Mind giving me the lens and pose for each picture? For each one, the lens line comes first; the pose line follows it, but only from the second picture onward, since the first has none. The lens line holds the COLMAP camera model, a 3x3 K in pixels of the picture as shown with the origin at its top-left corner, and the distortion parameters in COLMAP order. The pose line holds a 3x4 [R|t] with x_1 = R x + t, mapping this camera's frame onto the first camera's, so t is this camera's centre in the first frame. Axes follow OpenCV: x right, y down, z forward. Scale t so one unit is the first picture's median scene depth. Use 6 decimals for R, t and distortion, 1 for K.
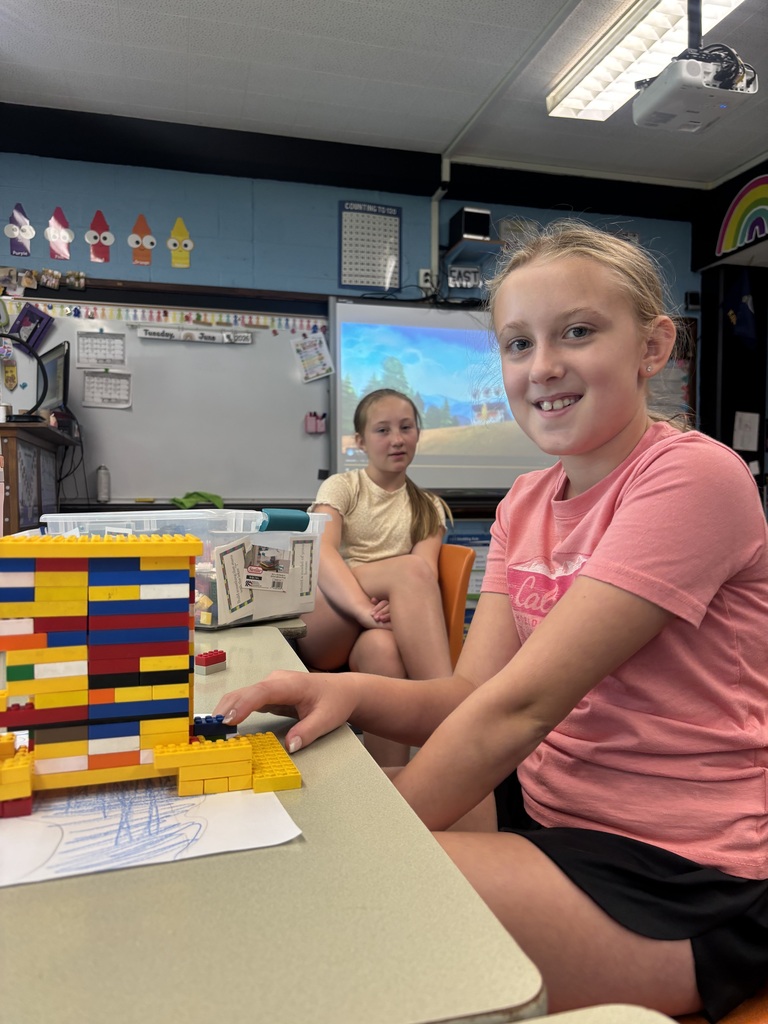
lens RADIAL K [[776.4, 0, 378.5], [0, 776.4, 527.3], [0, 0, 1]] dist [-0.001838, 0.012067]
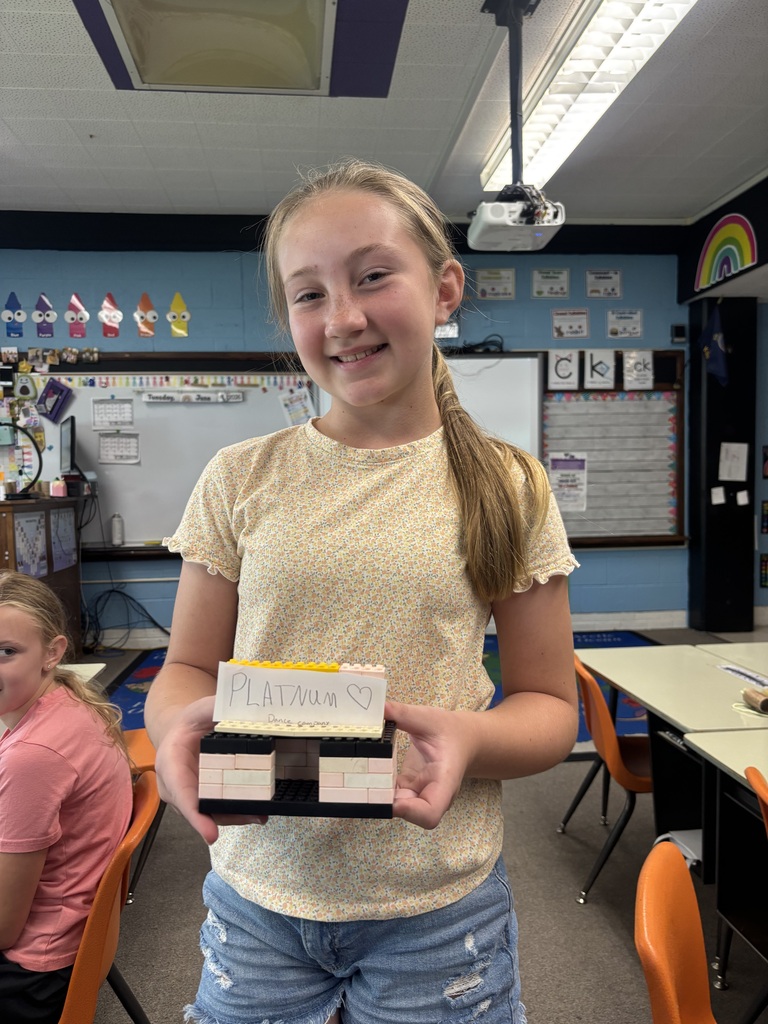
lens RADIAL K [[776.4, 0, 378.5], [0, 776.4, 527.3], [0, 0, 1]] dist [-0.001838, 0.012067]
pose [[0.987467, -0.008977, -0.157568, 0.208699], [0.012739, 0.999657, 0.022881, -0.079647], [0.157309, -0.024601, 0.987243, -0.080846]]
